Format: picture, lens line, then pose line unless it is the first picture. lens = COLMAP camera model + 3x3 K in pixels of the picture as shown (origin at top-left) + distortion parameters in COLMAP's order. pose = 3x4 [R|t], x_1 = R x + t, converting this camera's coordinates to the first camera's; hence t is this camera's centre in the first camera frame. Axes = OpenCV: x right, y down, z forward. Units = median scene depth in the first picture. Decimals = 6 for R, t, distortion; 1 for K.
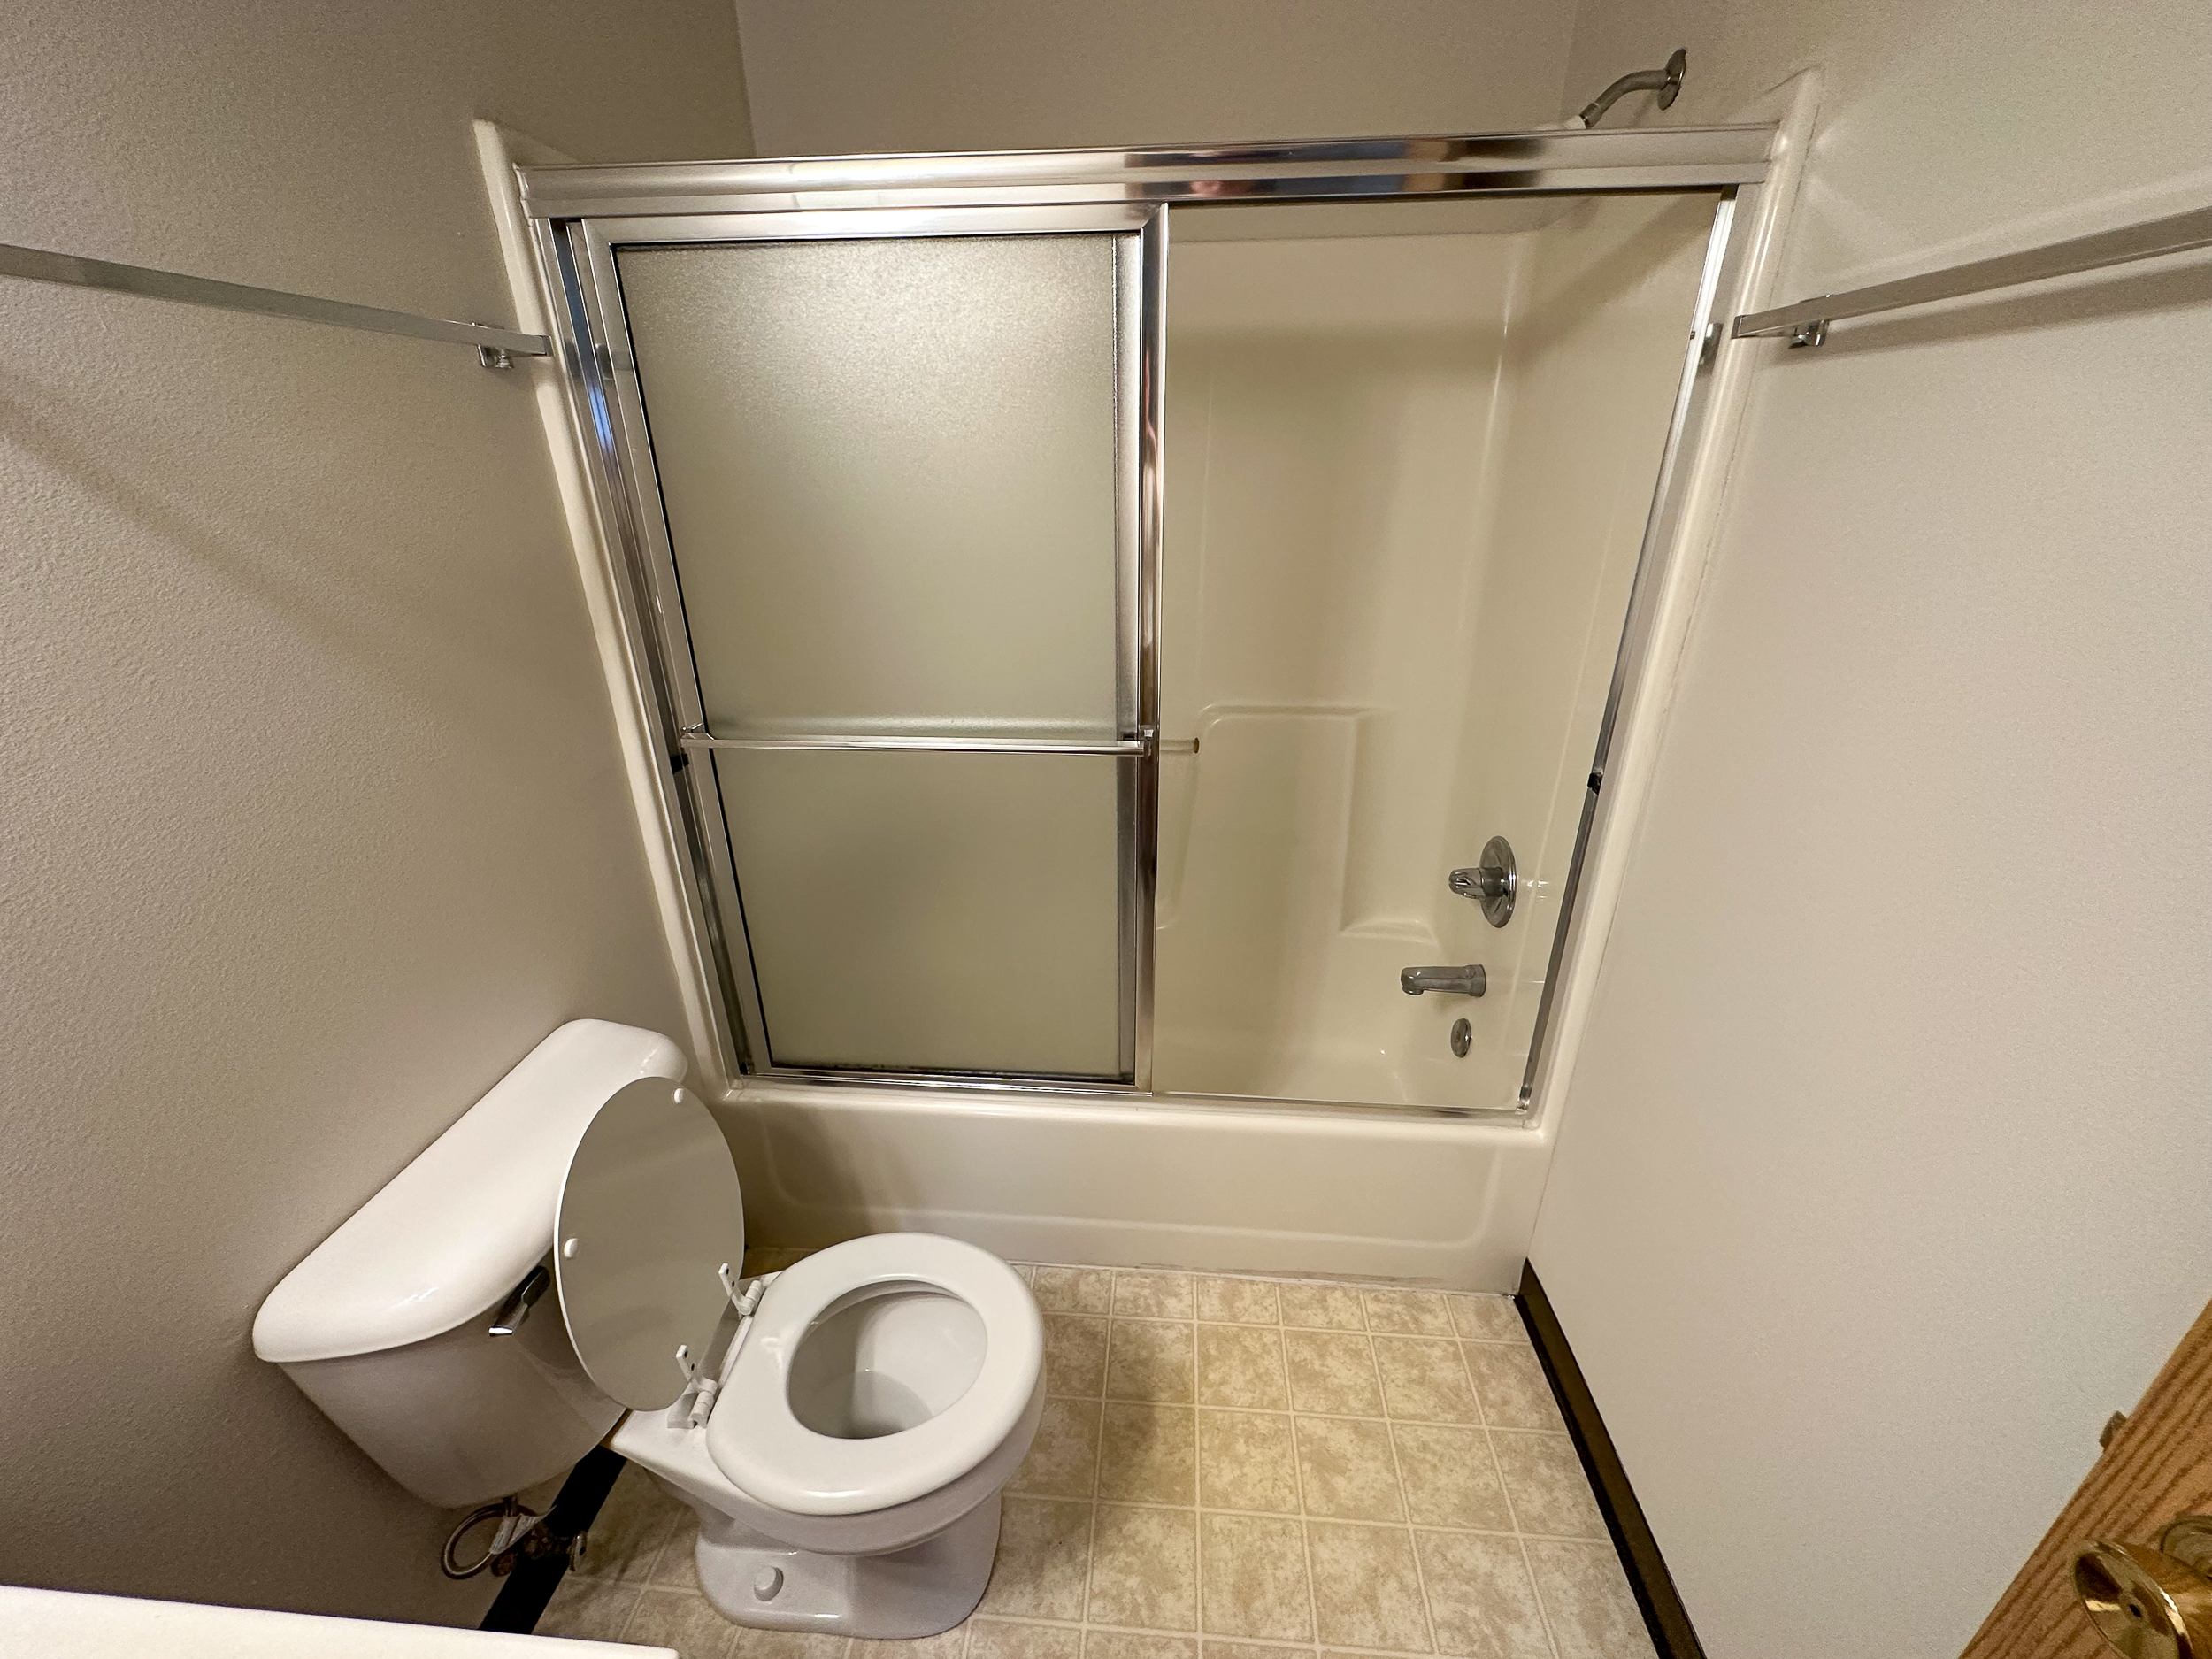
lens RADIAL K [[879.4, 0, 1103.7], [0, 879.4, 827.4], [0, 0, 1]] dist [-0.001250, -0.000341]
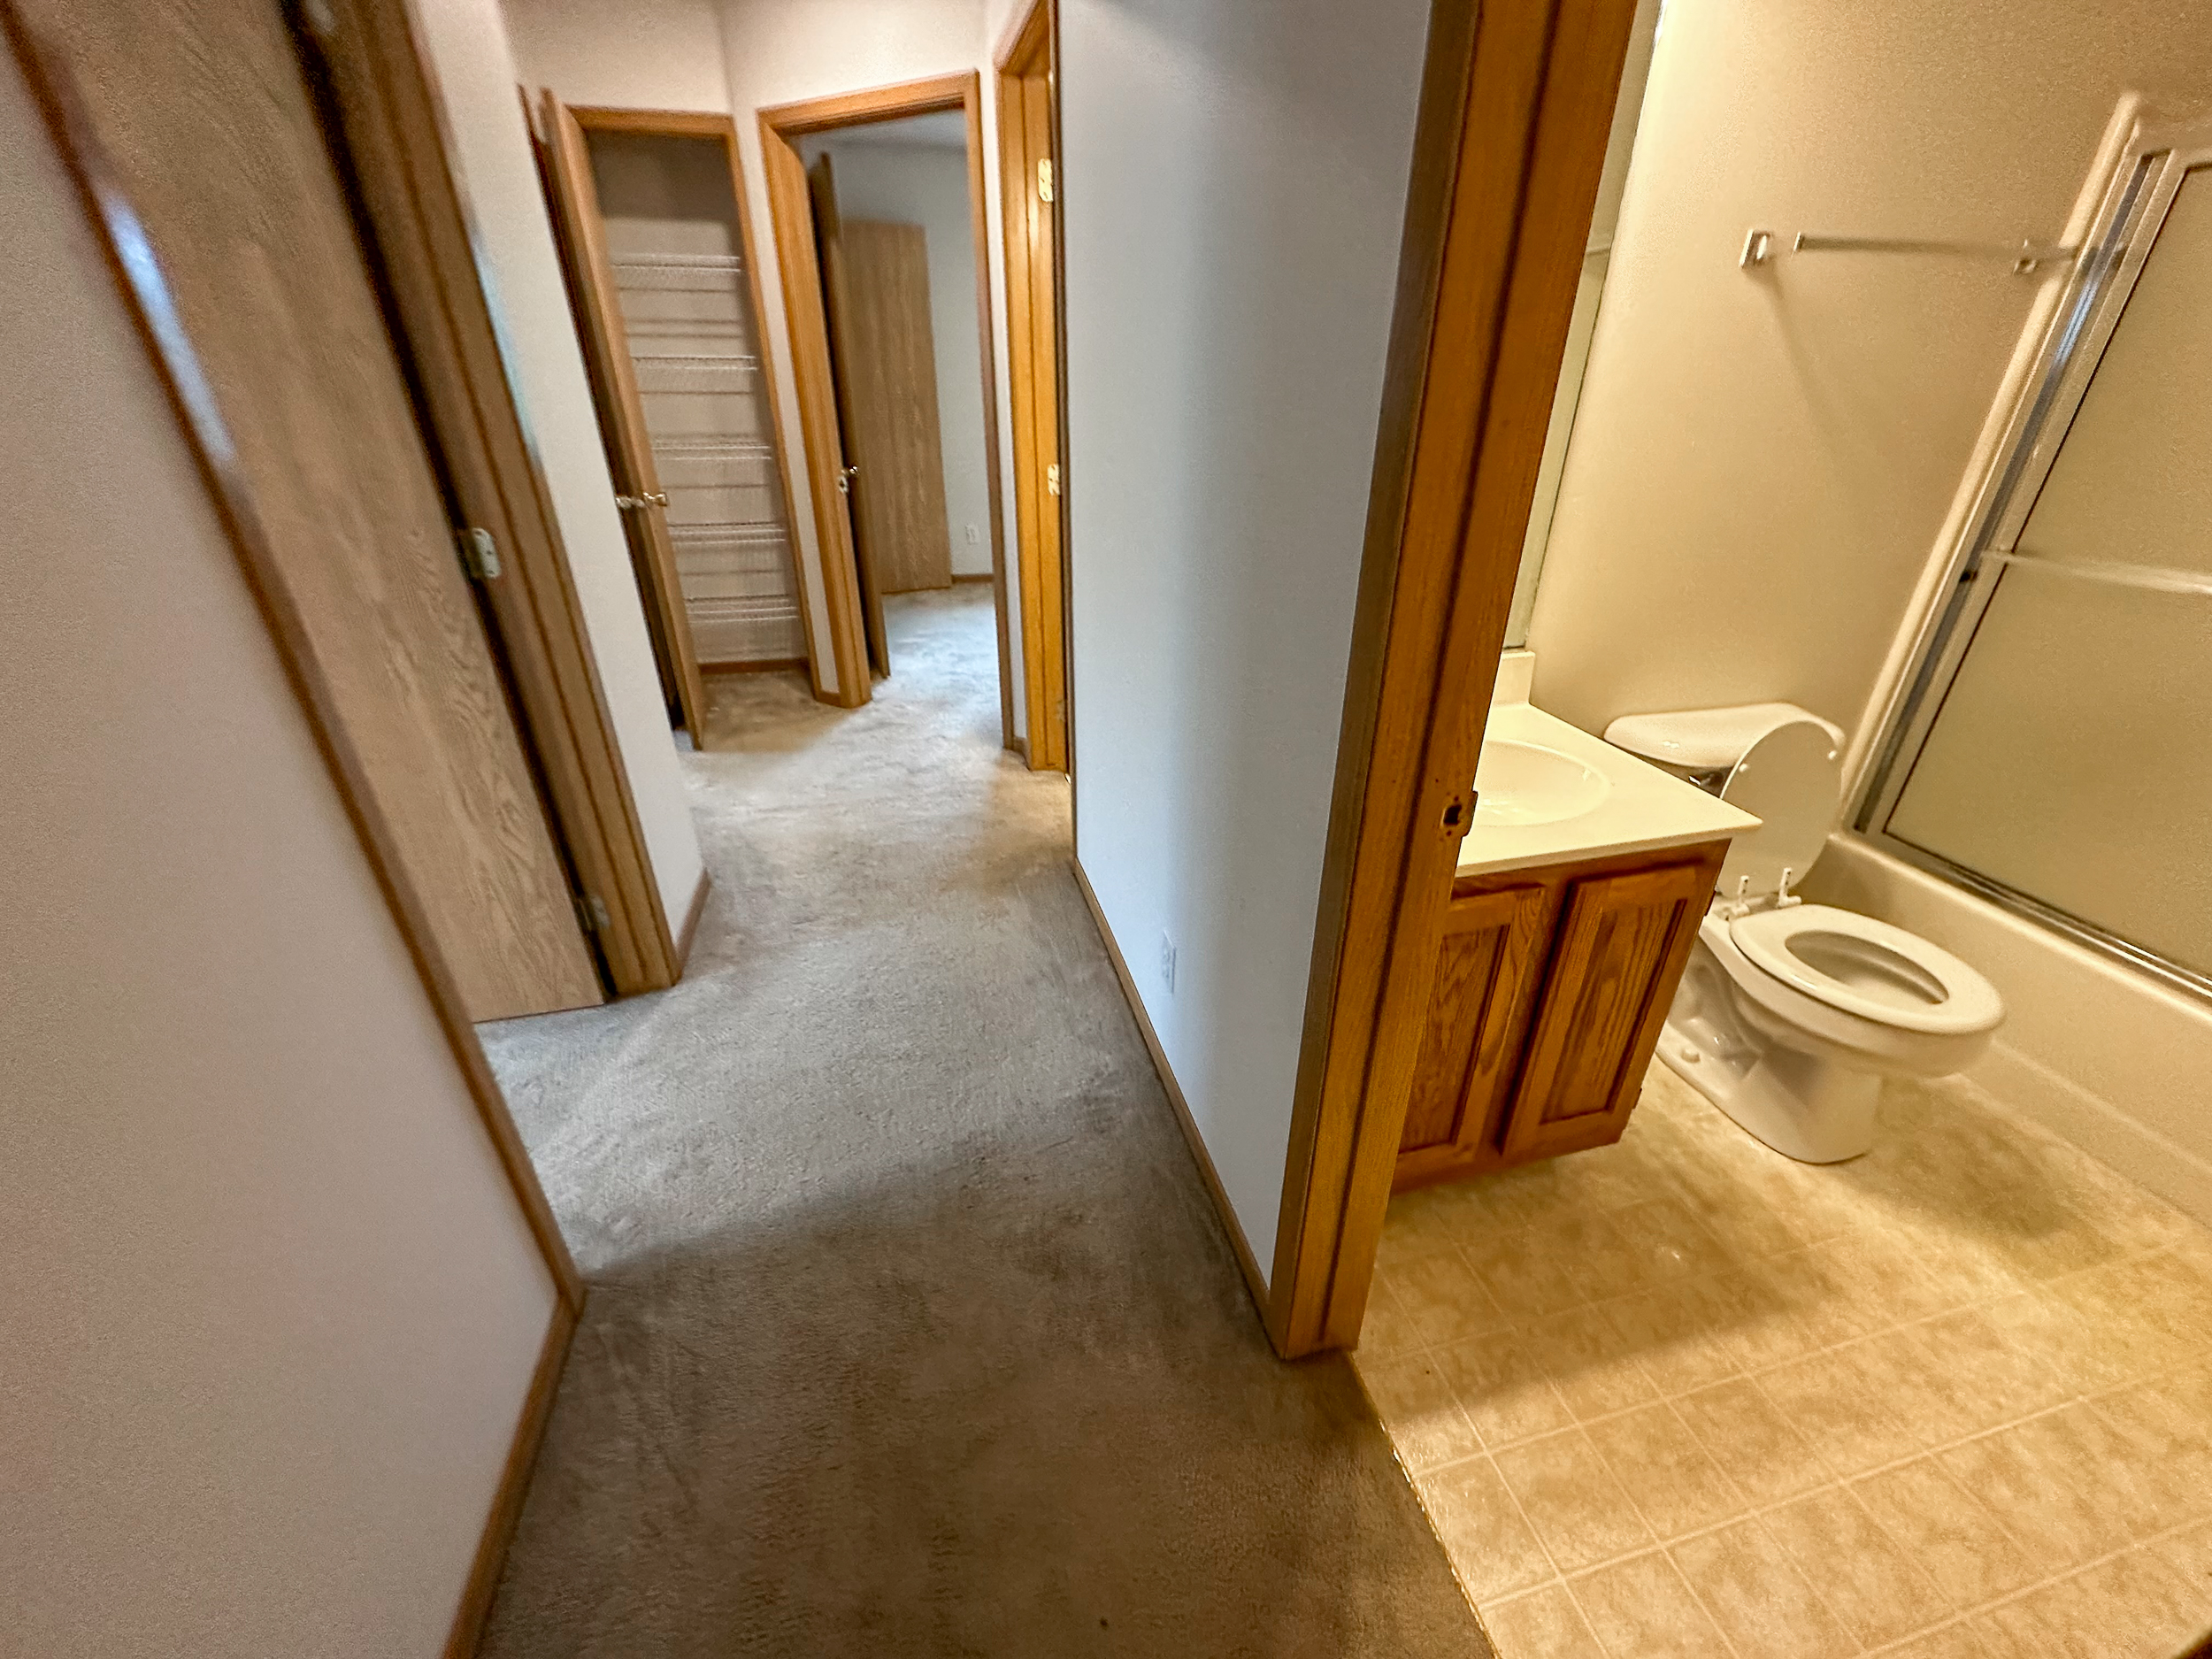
lens RADIAL K [[877.7, 0, 1101.0], [0, 877.7, 828.3], [0, 0, 1]] dist [0.000058, -0.000338]
pose [[0.320056, 0.445037, -0.836365, 0.402208], [-0.375877, 0.869997, 0.319094, 0.347850], [0.869644, 0.212243, 0.445727, -0.696351]]
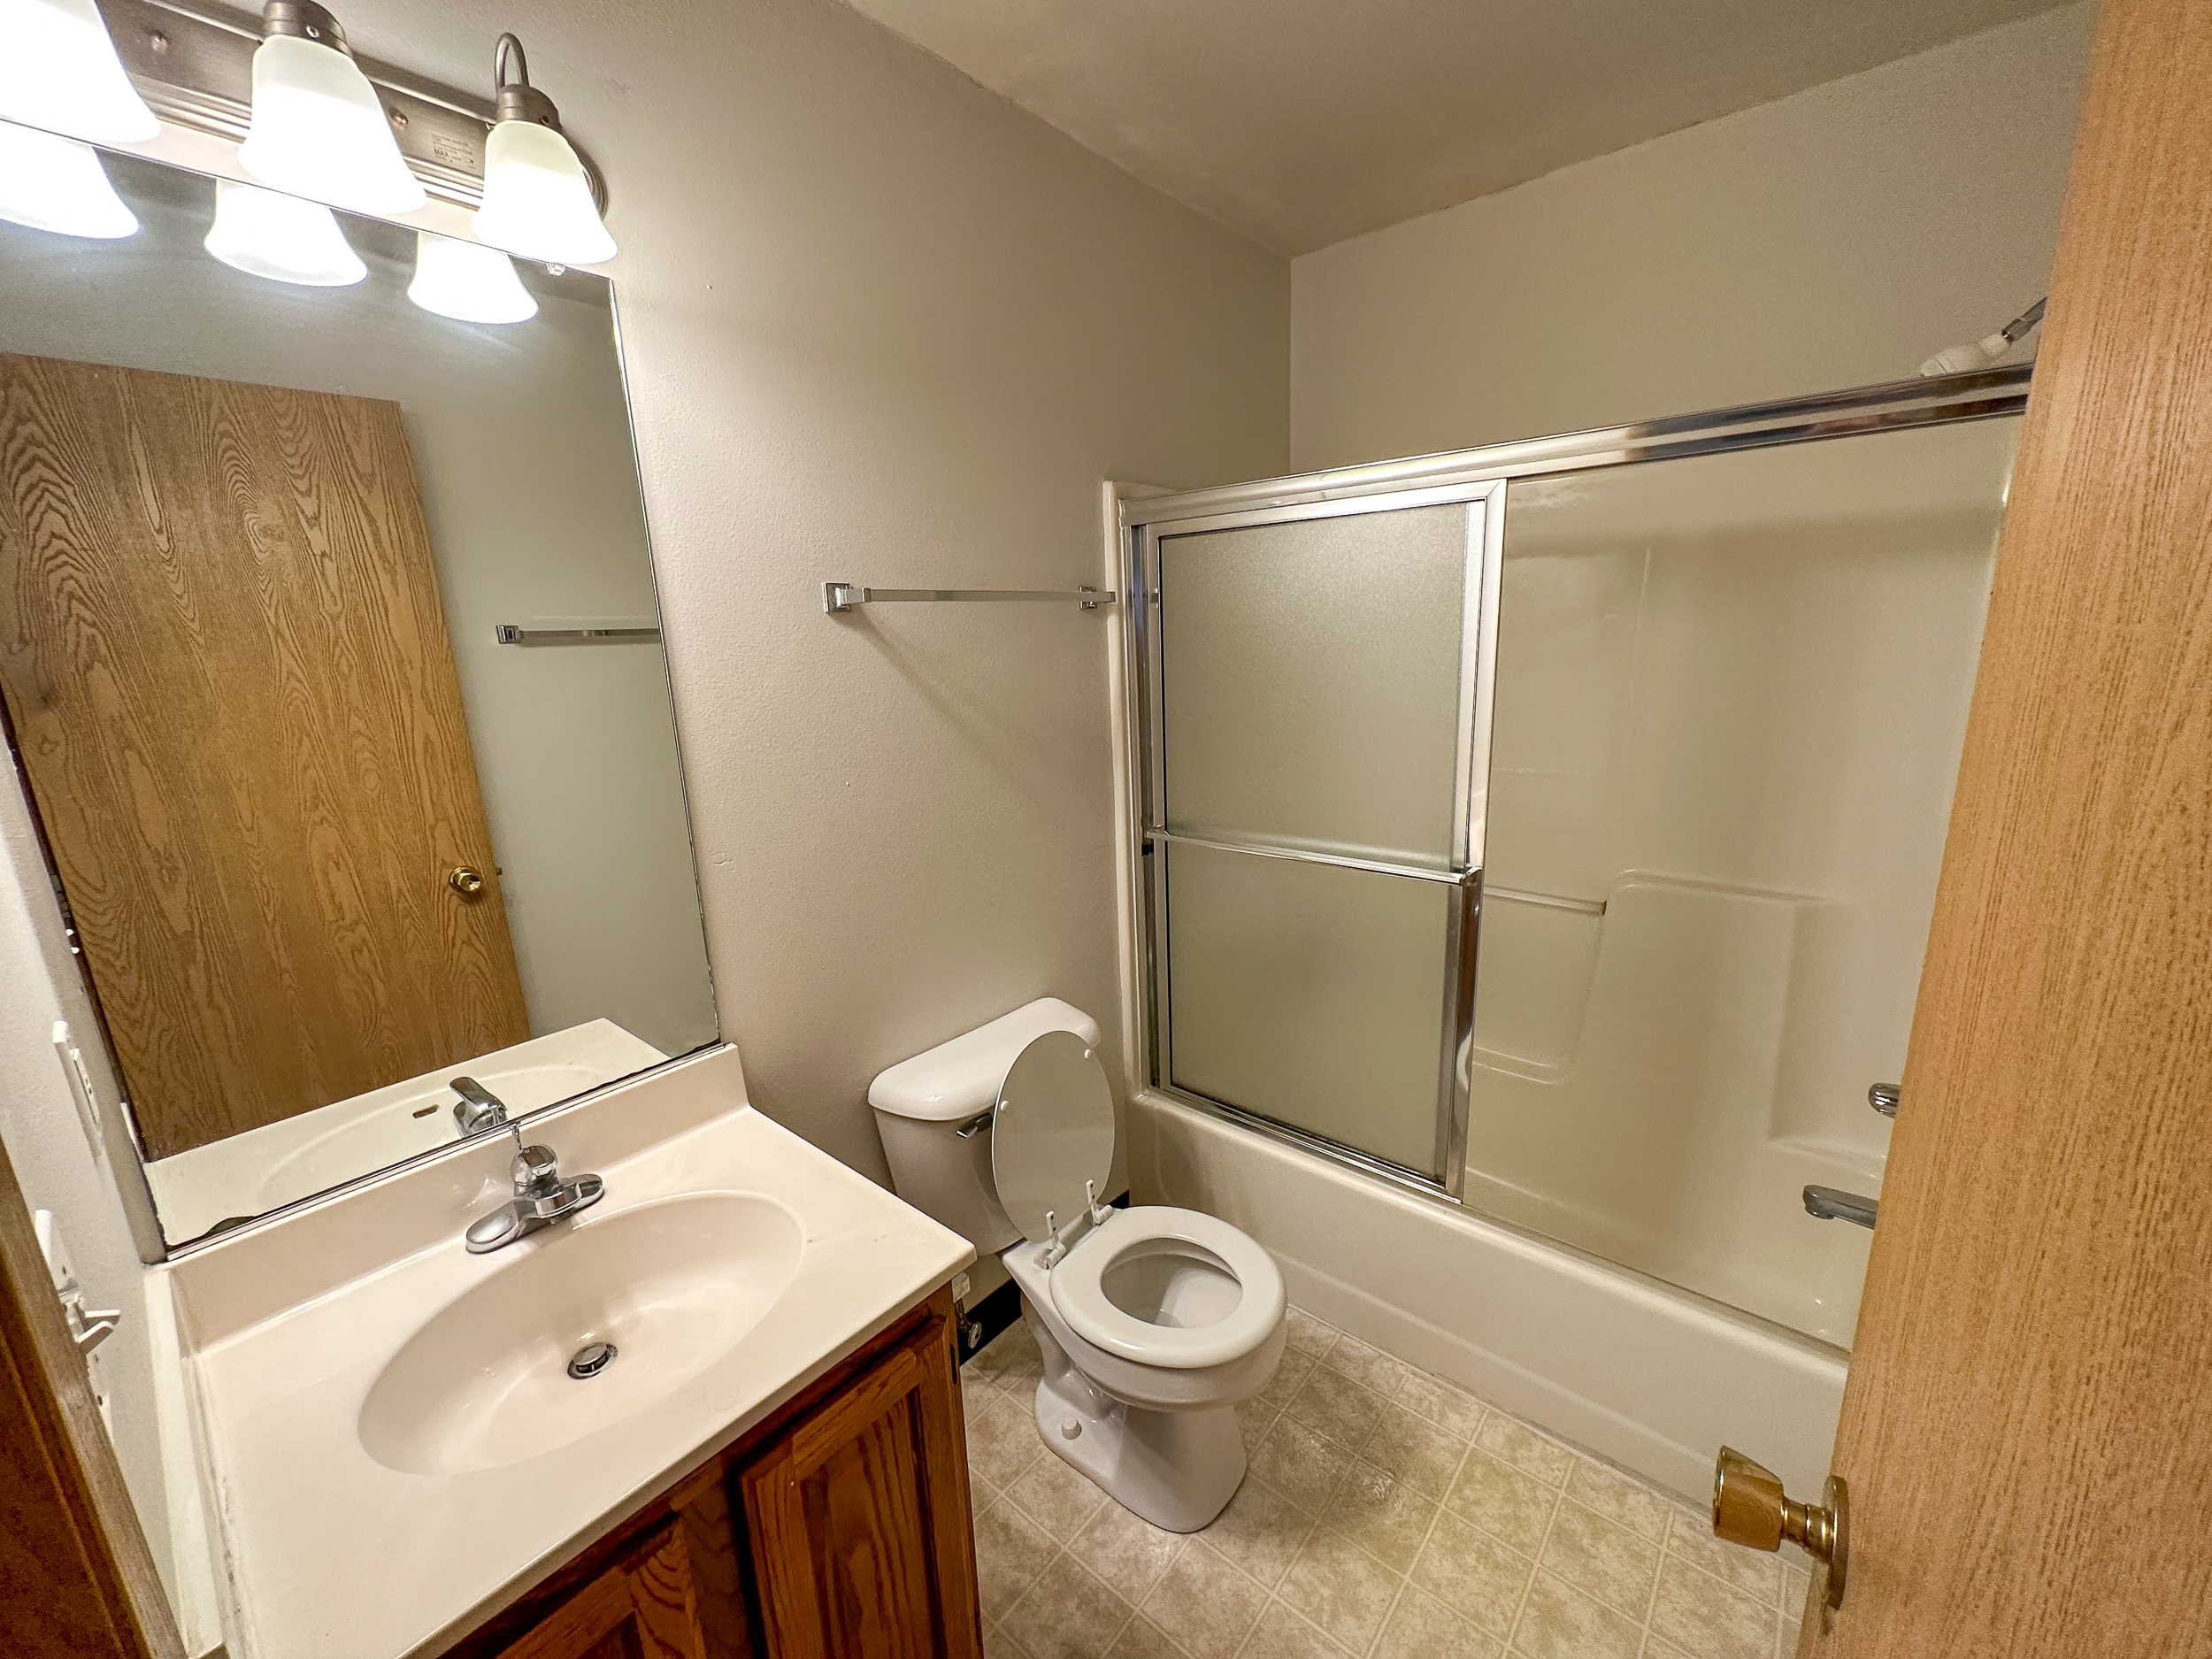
lens RADIAL K [[882.7, 0, 1106.0], [0, 882.7, 829.5], [0, 0, 1]] dist [-0.003147, -0.000326]
pose [[0.812579, 0.109196, -0.572530, 0.323257], [-0.203961, 0.973459, -0.103814, 0.065918], [0.545999, 0.201131, 0.813284, -0.265310]]
